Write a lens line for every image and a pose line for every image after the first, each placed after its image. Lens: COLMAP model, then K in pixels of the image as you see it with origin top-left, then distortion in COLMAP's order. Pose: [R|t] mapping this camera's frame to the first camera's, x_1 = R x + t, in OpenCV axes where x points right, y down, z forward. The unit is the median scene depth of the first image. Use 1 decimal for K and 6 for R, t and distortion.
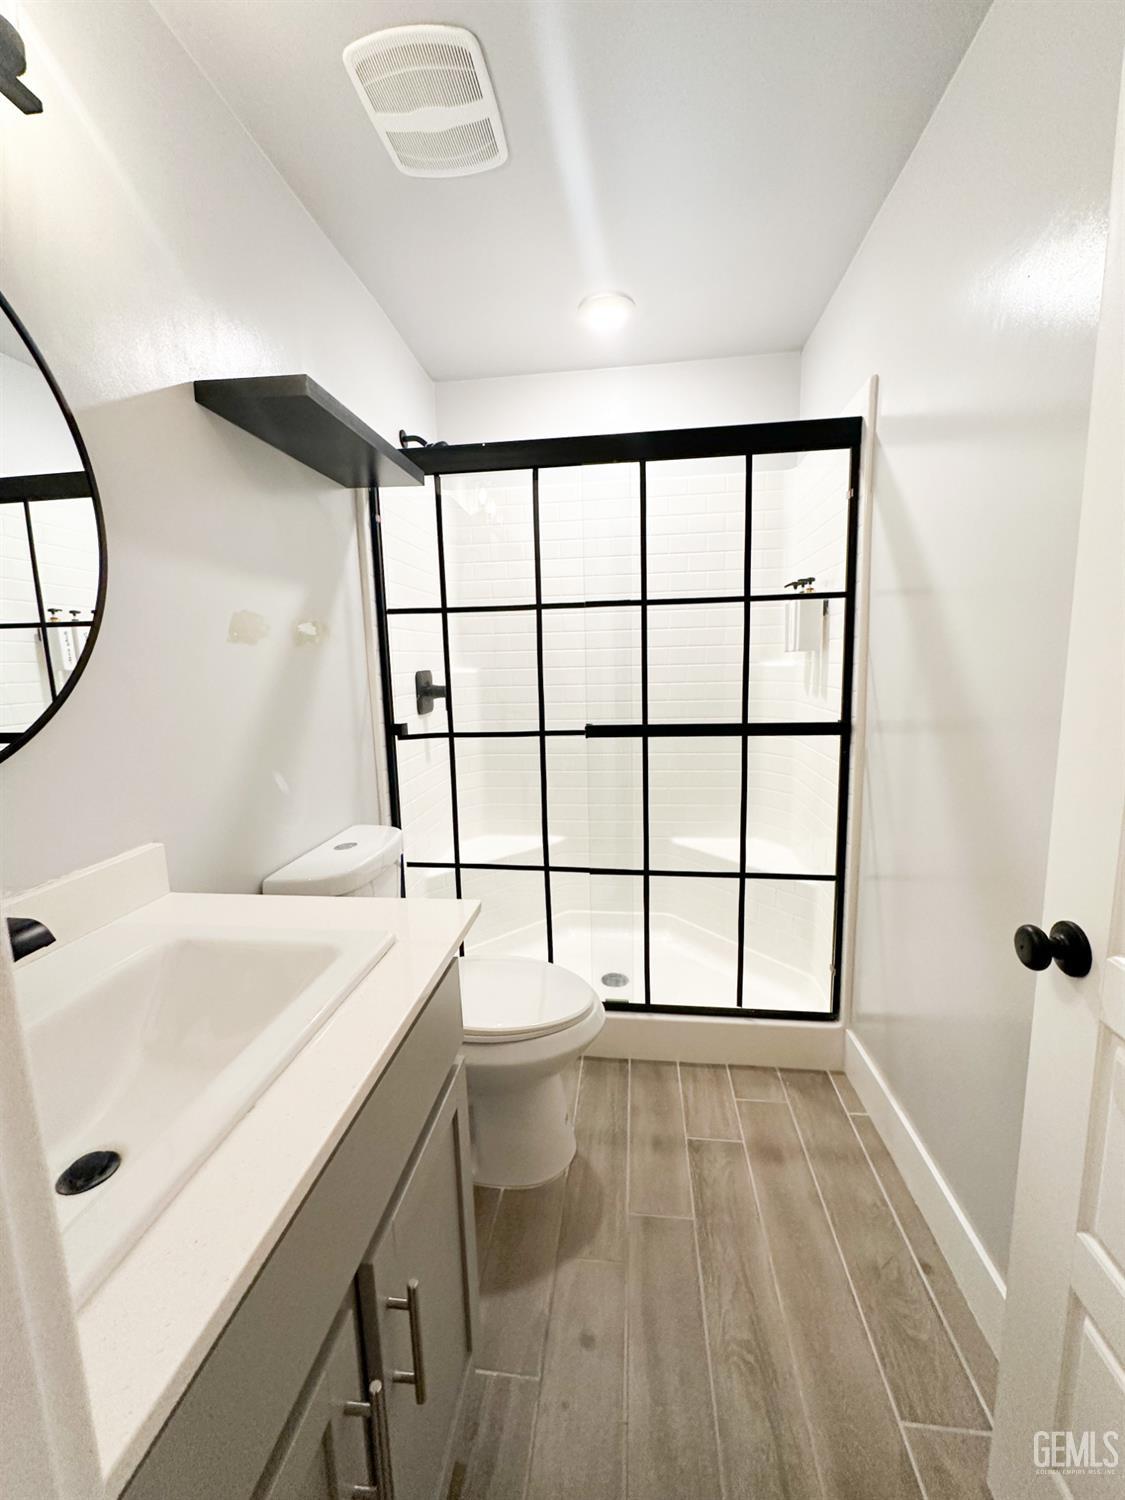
lens RADIAL K [[598.9, 0, 561.0], [0, 598.9, 749.0], [0, 0, 1]] dist [-0.004112, 0.000923]
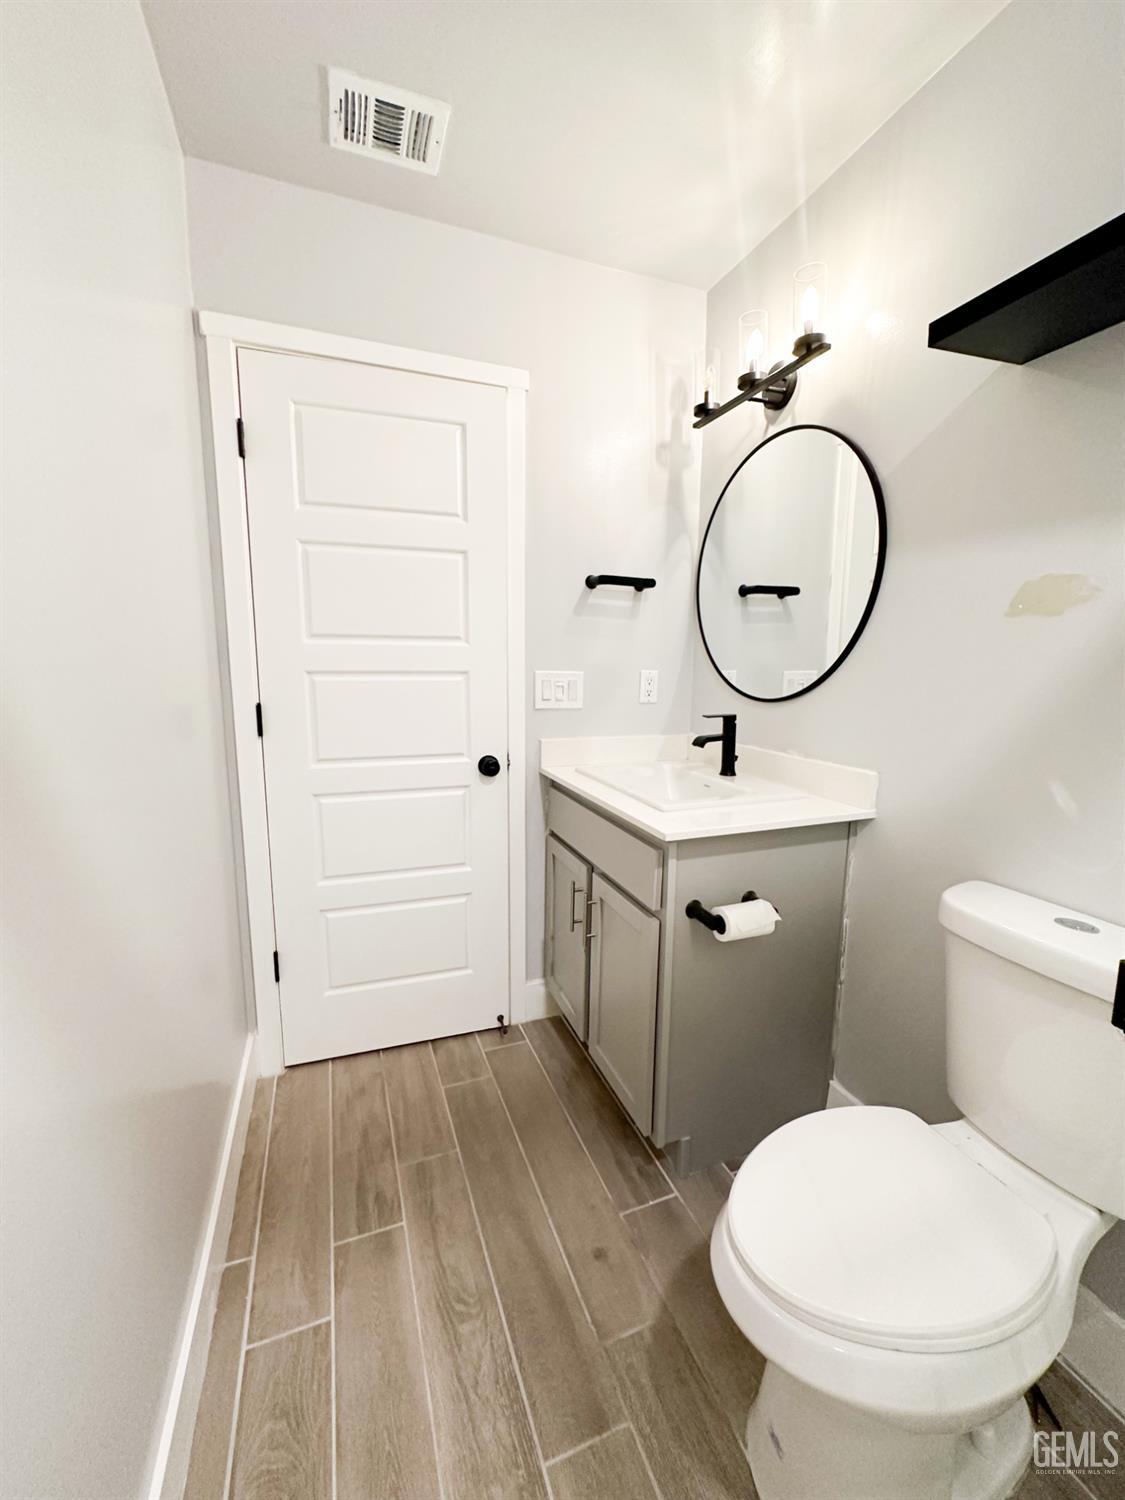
lens RADIAL K [[598.9, 0, 561.0], [0, 598.9, 749.0], [0, 0, 1]] dist [-0.004112, 0.000923]
pose [[-0.882570, 0.092217, -0.461050, 0.368863], [-0.049935, 0.956648, 0.286934, -0.159741], [0.467522, 0.276262, -0.839703, 1.129544]]
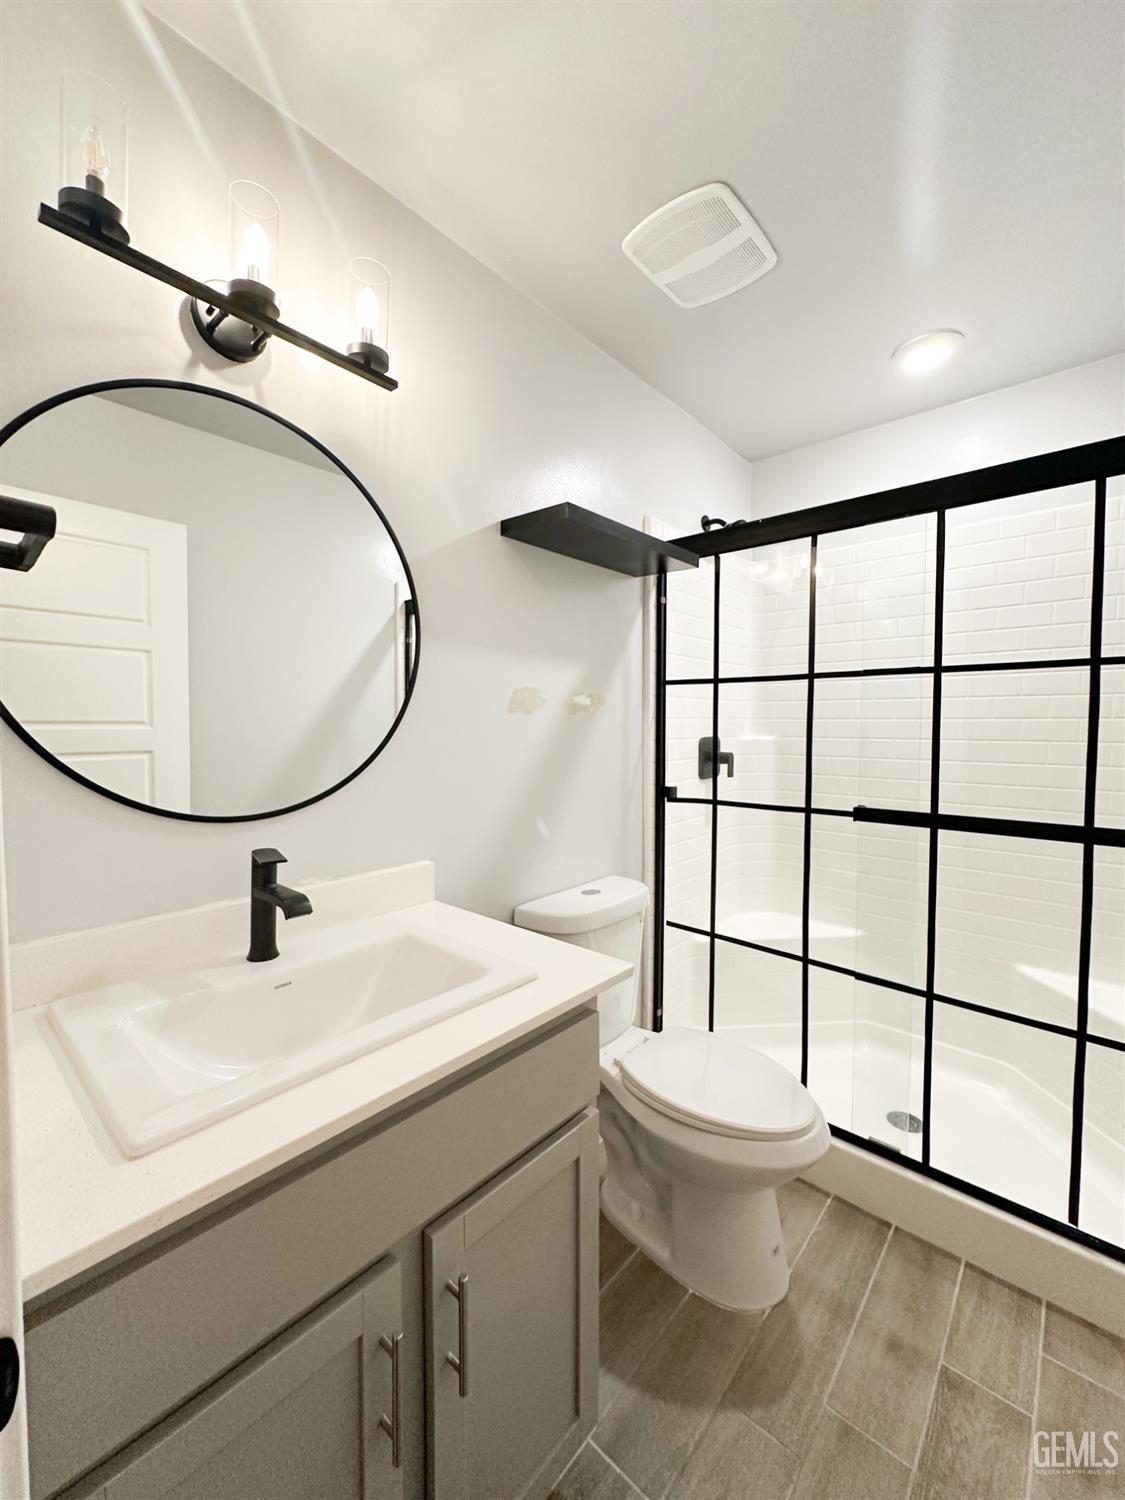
lens RADIAL K [[598.9, 0, 561.0], [0, 598.9, 749.0], [0, 0, 1]] dist [-0.004112, 0.000923]
pose [[0.823625, 0.050222, -0.564906, 0.195603], [-0.105397, 0.992274, -0.065452, -0.021988], [0.557255, 0.113447, 0.822555, 0.017818]]
